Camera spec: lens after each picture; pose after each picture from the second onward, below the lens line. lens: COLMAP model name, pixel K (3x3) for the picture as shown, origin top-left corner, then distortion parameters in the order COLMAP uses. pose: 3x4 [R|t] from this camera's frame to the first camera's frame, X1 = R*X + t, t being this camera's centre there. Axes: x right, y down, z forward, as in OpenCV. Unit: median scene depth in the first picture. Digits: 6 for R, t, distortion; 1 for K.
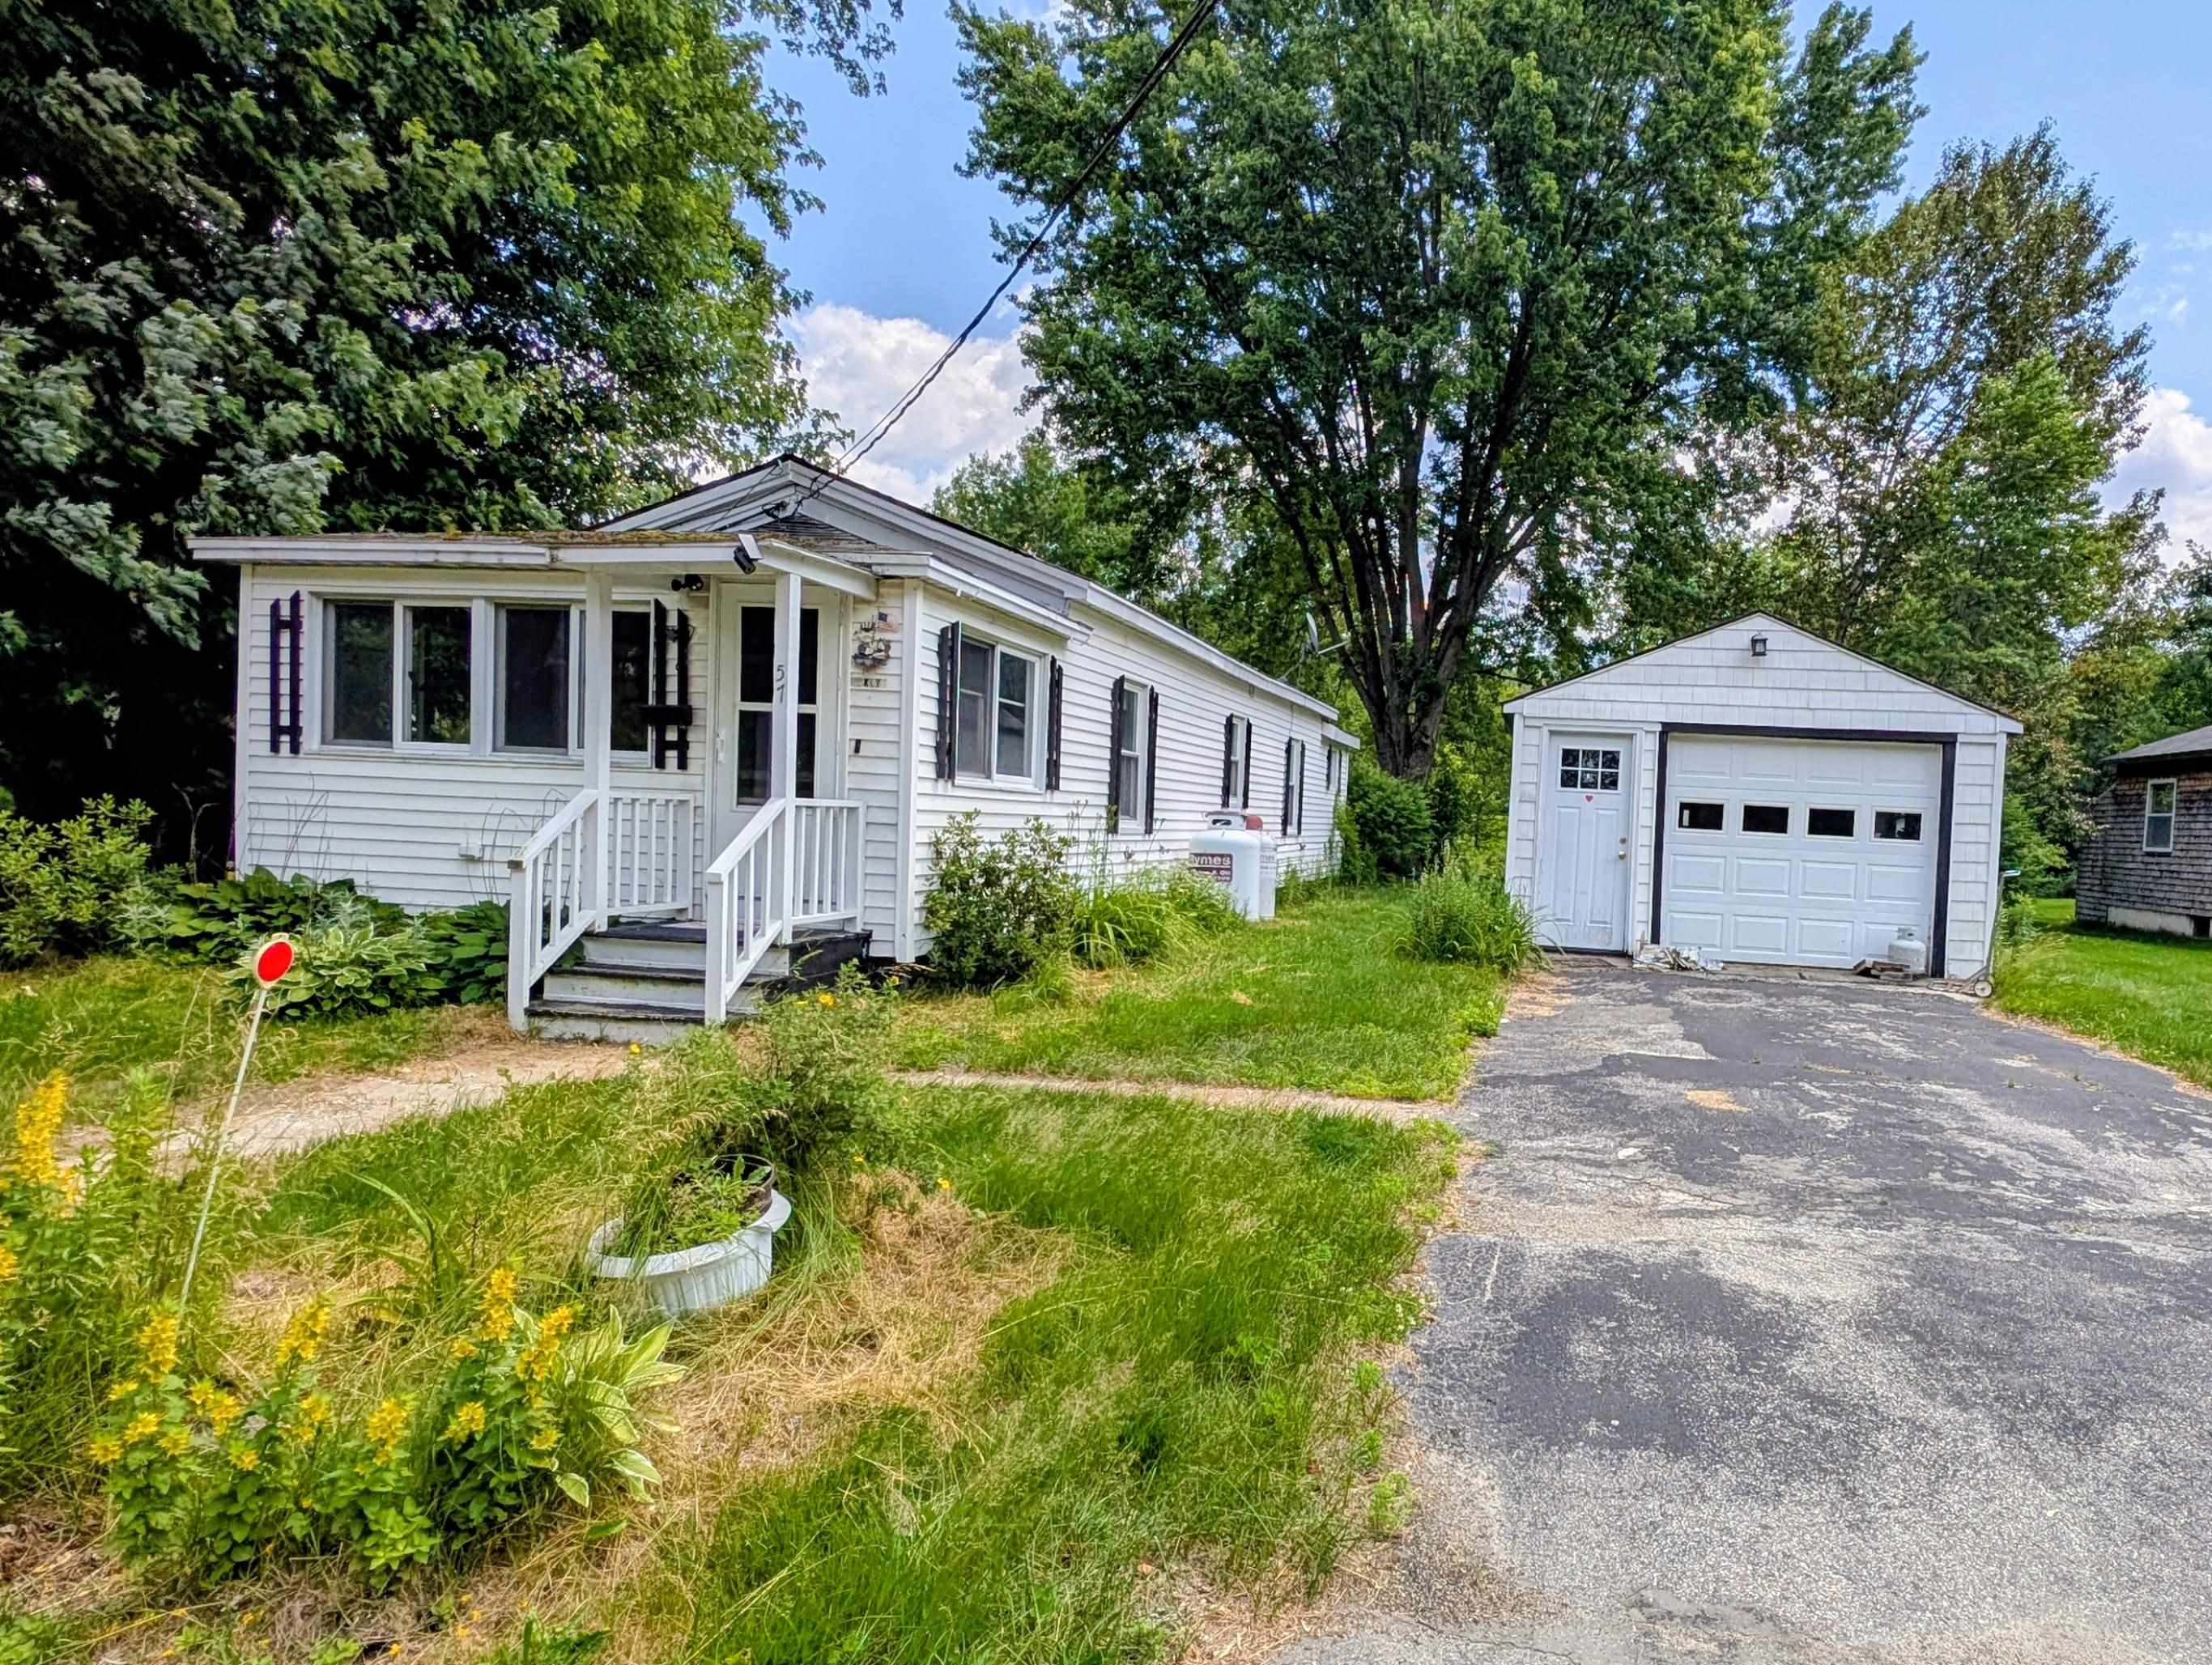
lens RADIAL K [[1849.5, 0, 1106.0], [0, 1849.5, 832.5], [0, 0, 1]] dist [0.000294, 0.040369]
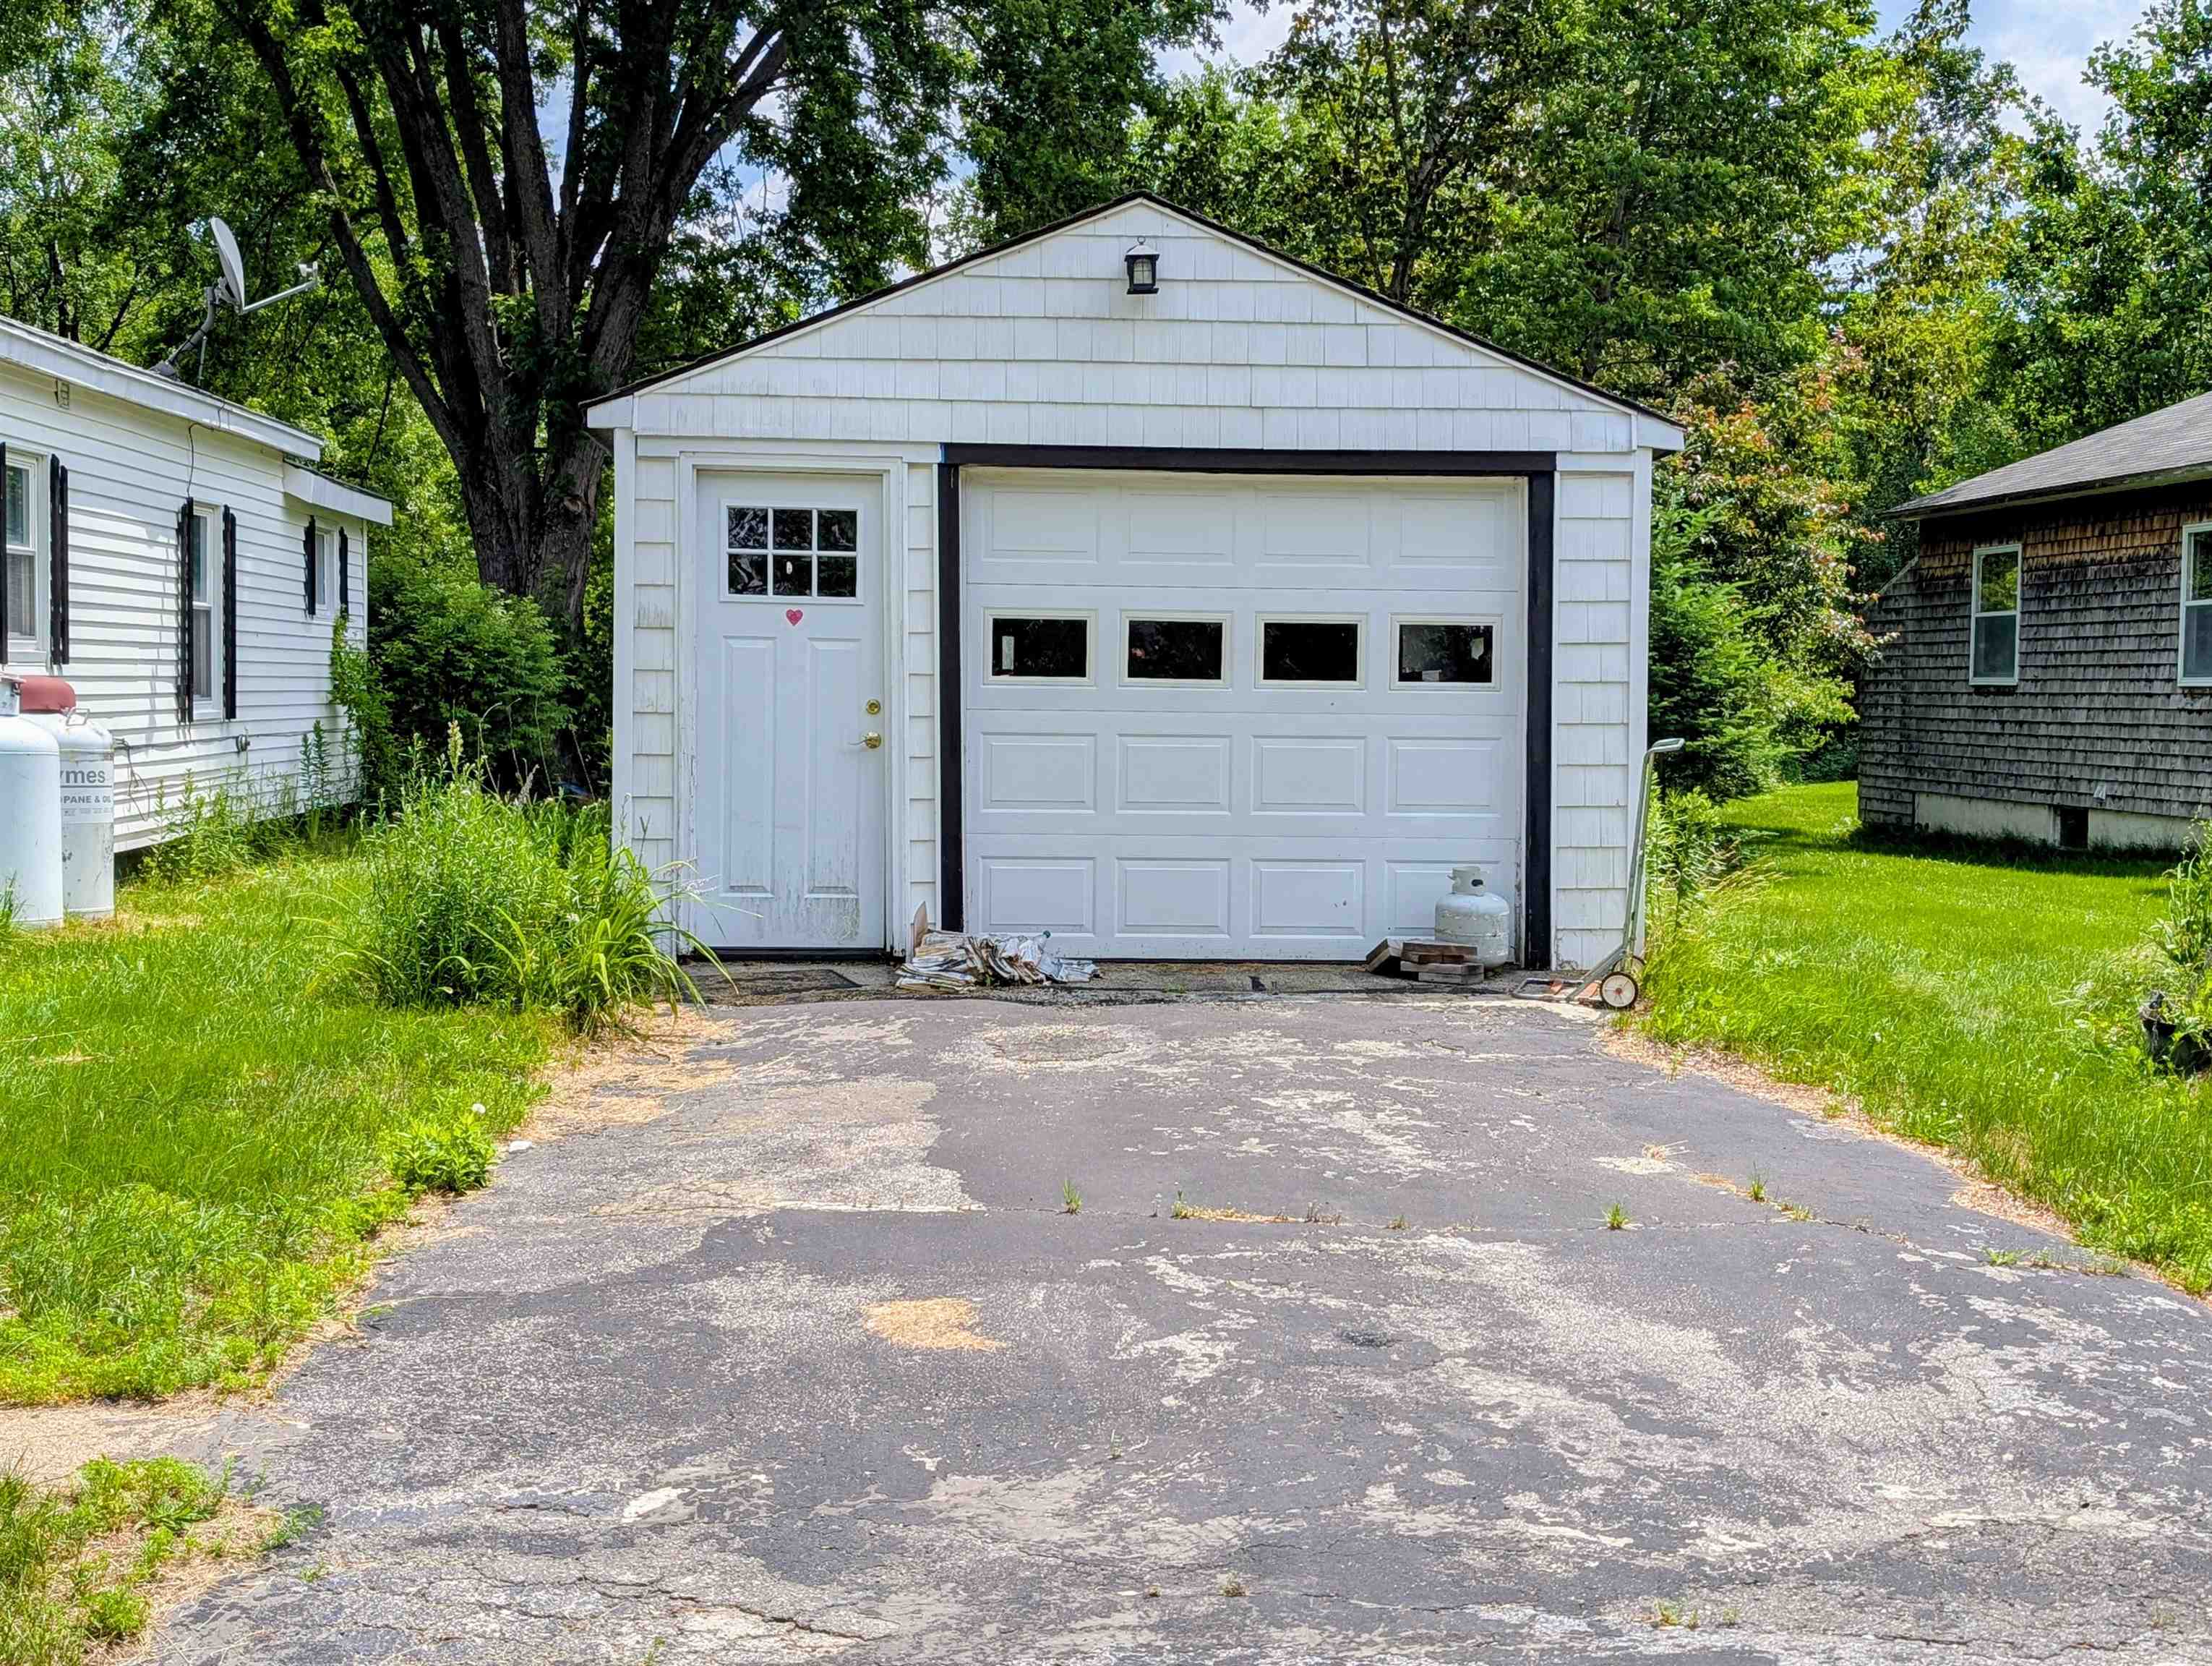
lens RADIAL K [[3280.2, 0, 1106.0], [0, 3280.2, 833.0], [0, 0, 1]] dist [0.183788, -1.004143]
pose [[0.974454, -0.046326, 0.219759, 0.157203], [0.037304, 0.998289, 0.045029, 0.000883], [-0.221469, -0.035680, 0.974514, 0.201547]]
